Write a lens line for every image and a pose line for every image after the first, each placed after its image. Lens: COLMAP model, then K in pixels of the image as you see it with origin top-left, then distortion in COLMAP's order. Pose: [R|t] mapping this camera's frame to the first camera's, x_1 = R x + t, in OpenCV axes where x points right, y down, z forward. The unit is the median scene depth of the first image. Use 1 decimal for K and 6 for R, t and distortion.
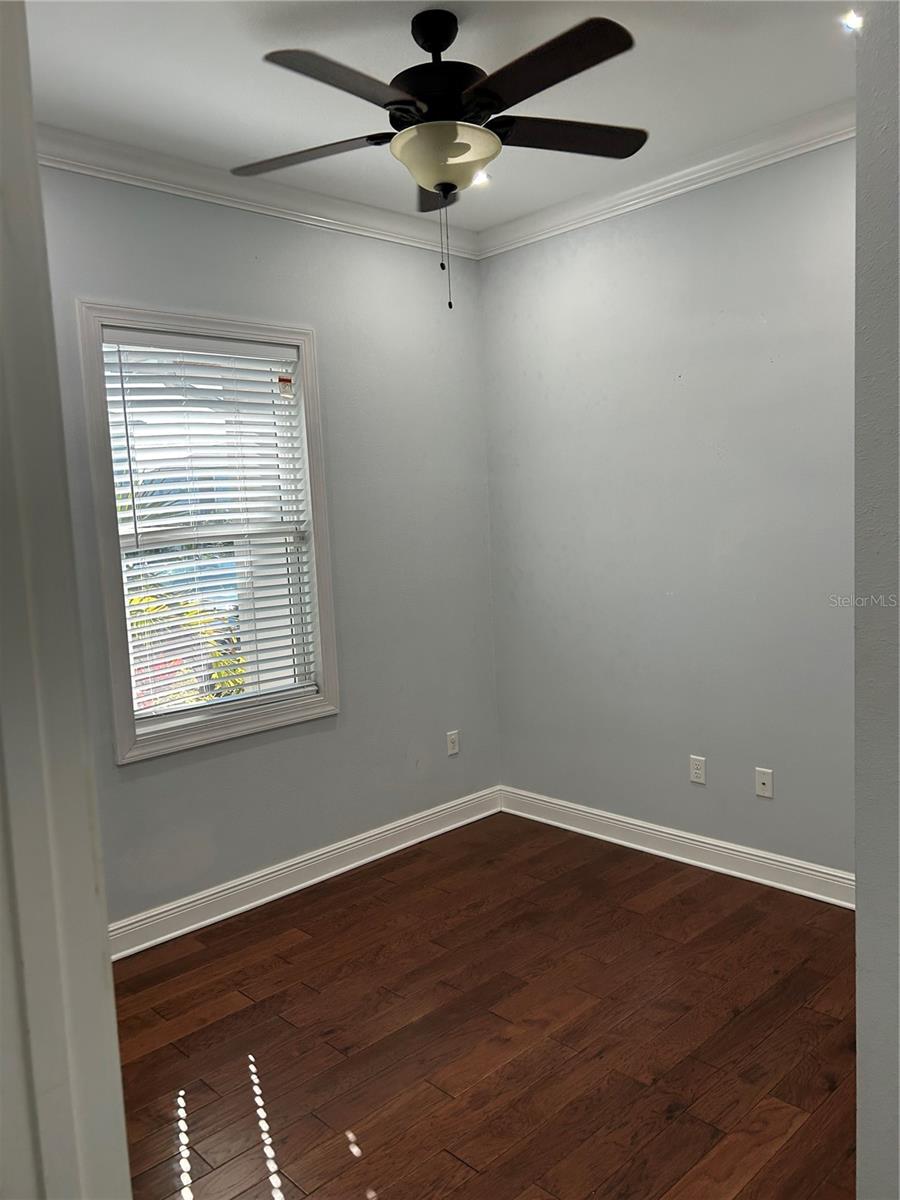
lens RADIAL K [[910.7, 0, 450.0], [0, 910.7, 600.0], [0, 0, 1]] dist [0.008744, -0.002273]
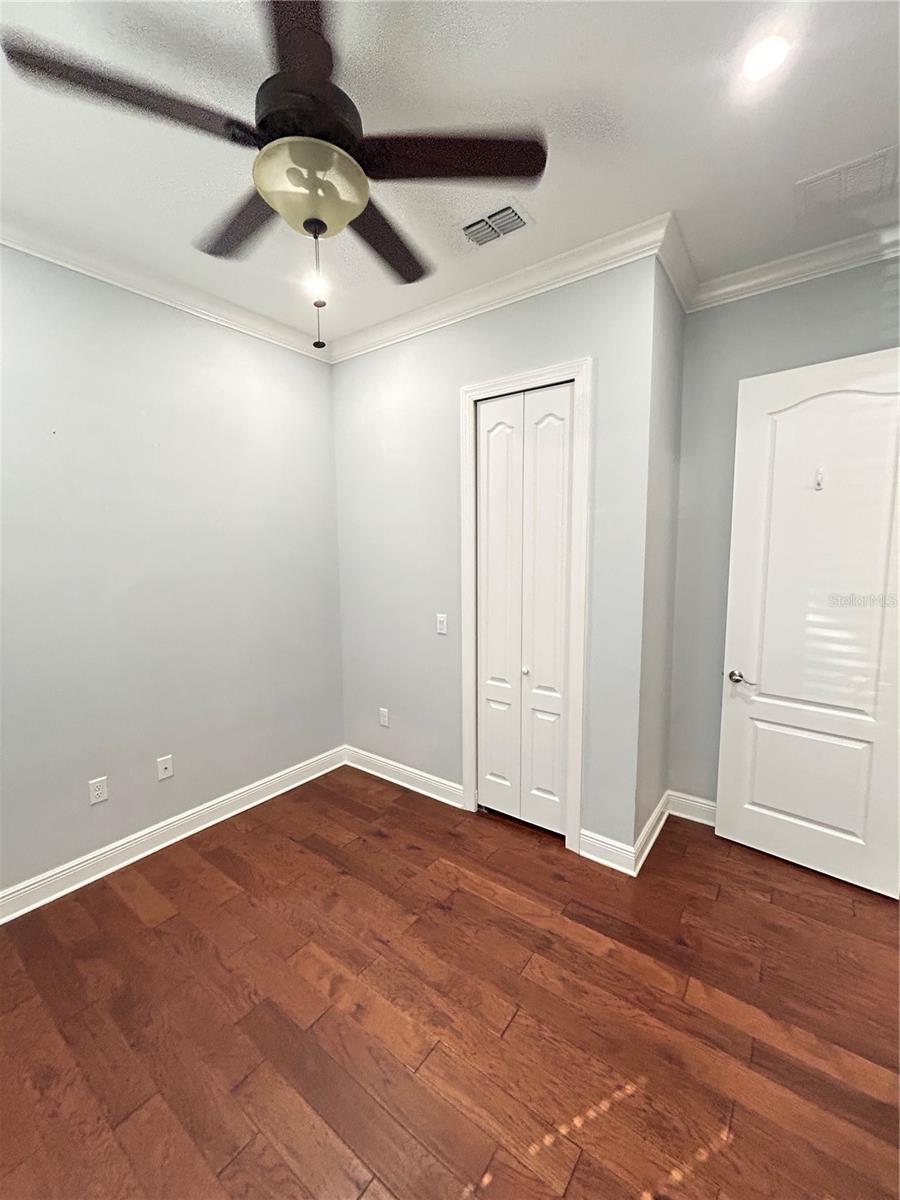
lens RADIAL K [[487.8, 0, 450.0], [0, 487.8, 600.0], [0, 0, 1]] dist [0.001787, -0.000125]
pose [[-0.164423, -0.062799, 0.984389, -0.519474], [0.108179, 0.990803, 0.081277, -0.065176], [-0.980440, 0.119854, -0.156117, 0.897101]]
